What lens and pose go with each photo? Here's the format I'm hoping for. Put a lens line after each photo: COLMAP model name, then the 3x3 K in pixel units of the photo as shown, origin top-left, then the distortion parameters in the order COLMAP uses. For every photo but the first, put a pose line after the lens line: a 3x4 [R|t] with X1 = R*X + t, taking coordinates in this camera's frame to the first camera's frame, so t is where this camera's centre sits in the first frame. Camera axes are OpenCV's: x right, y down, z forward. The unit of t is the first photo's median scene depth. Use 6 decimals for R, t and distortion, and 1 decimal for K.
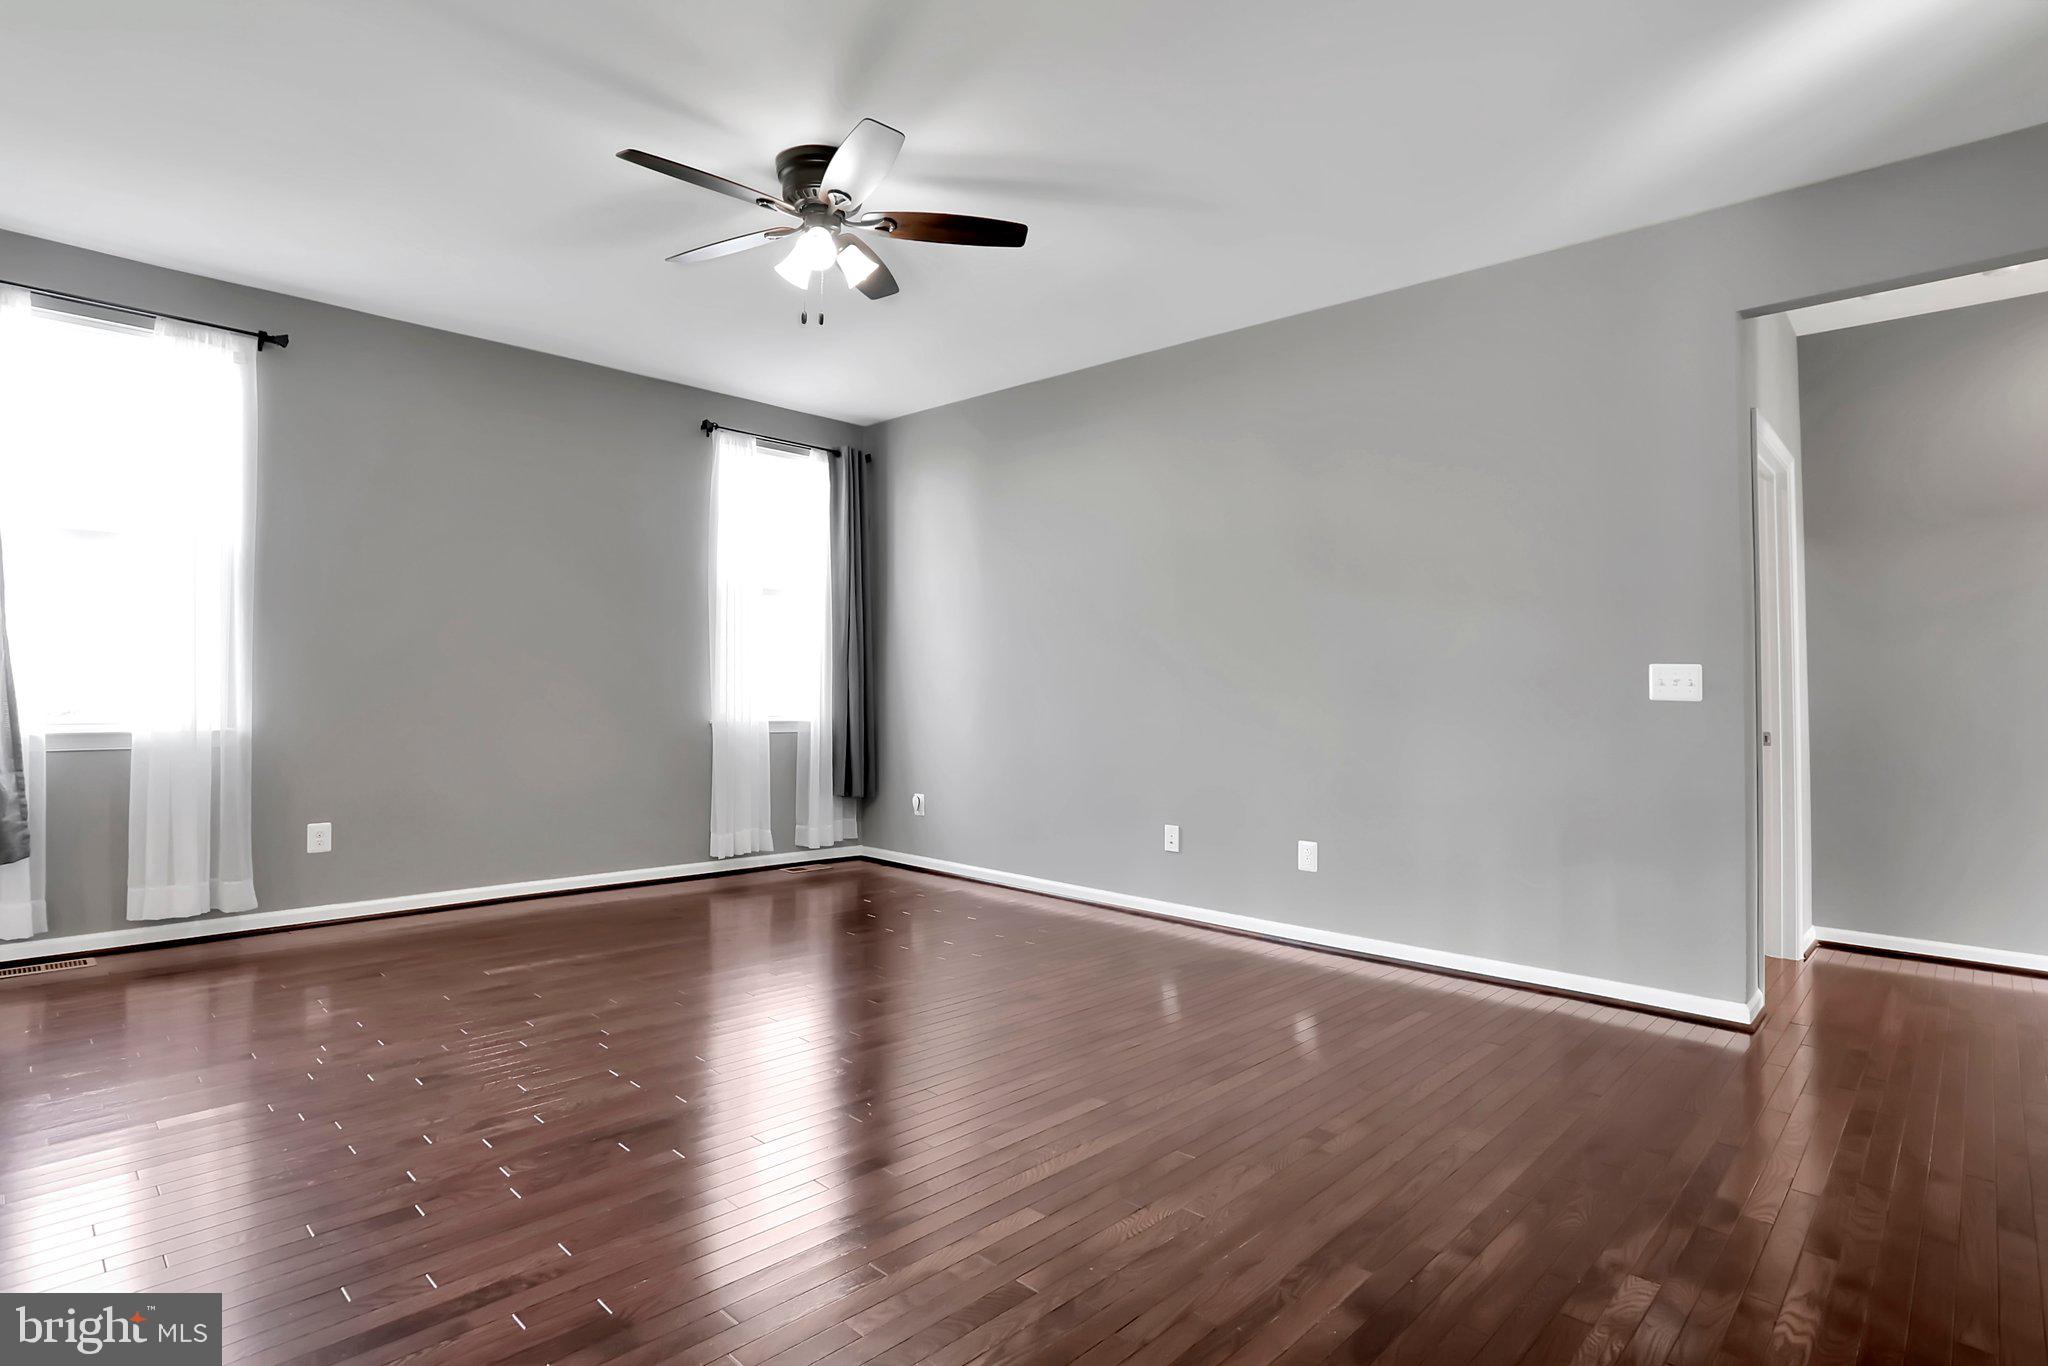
lens RADIAL K [[1062.3, 0, 977.6], [0, 1062.3, 673.1], [0, 0, 1]] dist [-0.002430, -0.000652]
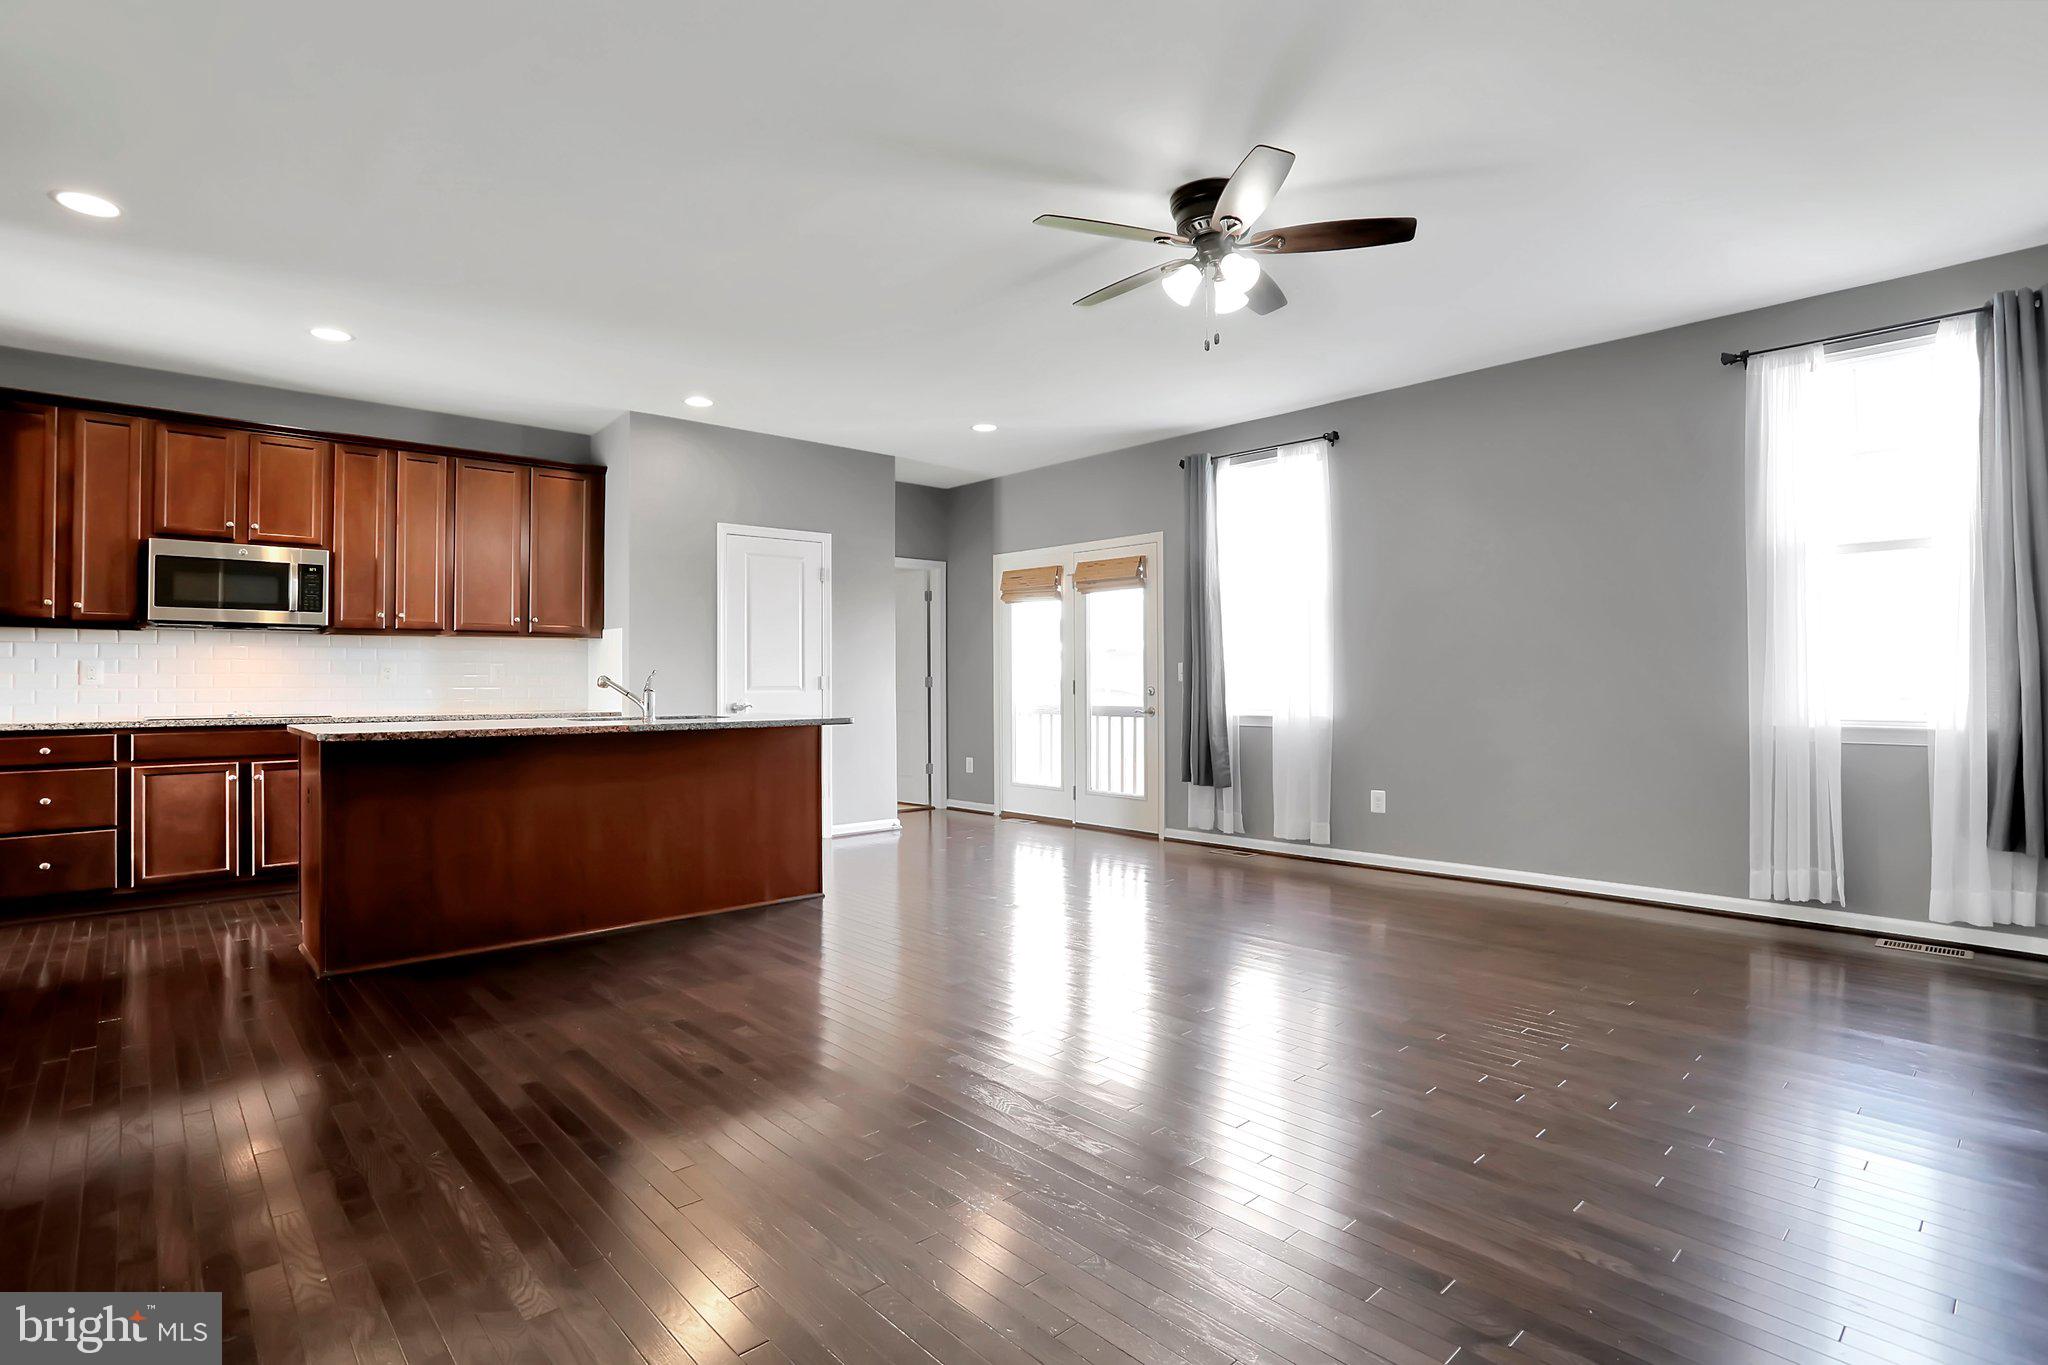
lens RADIAL K [[1024.2, 0, 1024.0], [0, 1024.2, 682.5], [0, 0, 1]] dist [-0.083372, 0.042865]
pose [[-0.024239, -0.011259, -0.999643, 0.663208], [0.021871, 0.999691, -0.011790, 0.014240], [0.999467, -0.022149, -0.023985, 0.618719]]
